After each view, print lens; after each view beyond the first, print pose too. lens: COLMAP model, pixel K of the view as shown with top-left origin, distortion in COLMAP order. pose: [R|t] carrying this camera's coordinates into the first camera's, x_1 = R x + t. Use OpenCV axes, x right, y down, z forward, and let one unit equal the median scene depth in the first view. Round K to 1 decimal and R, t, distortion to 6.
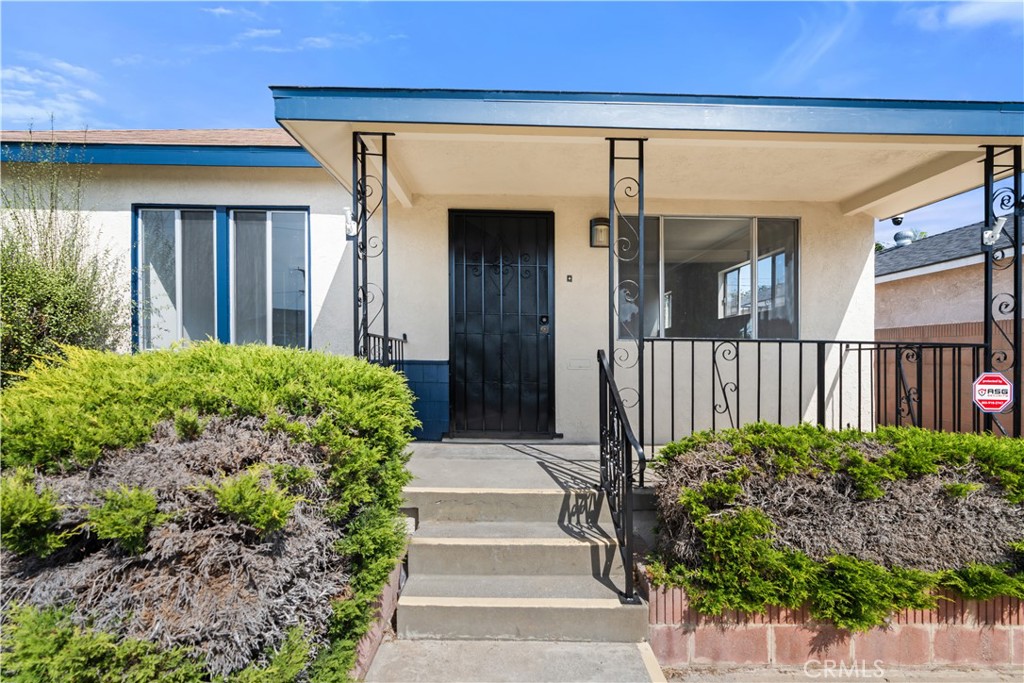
lens RADIAL K [[483.8, 0, 511.7], [0, 483.8, 369.6], [0, 0, 1]] dist [-0.002718, 0.000070]
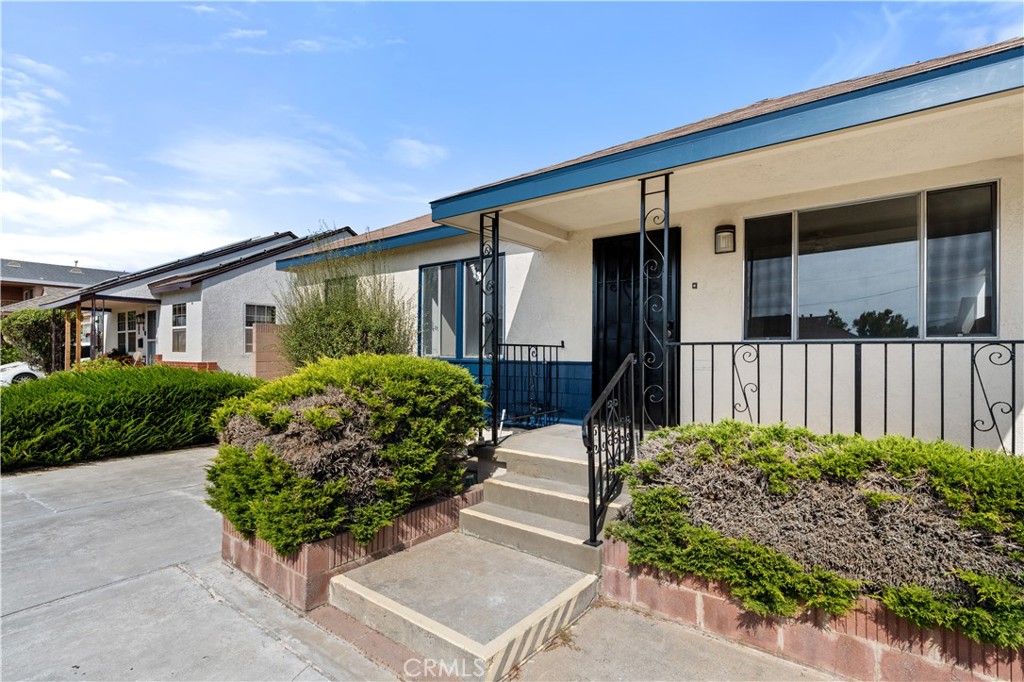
lens RADIAL K [[488.4, 0, 512.5], [0, 488.4, 359.8], [0, 0, 1]] dist [0.001860, 0.000327]
pose [[0.792416, -0.001326, -0.609979, 0.725558], [-0.010898, 0.999807, -0.016331, -0.001901], [0.609883, 0.019589, 0.792249, -0.167912]]
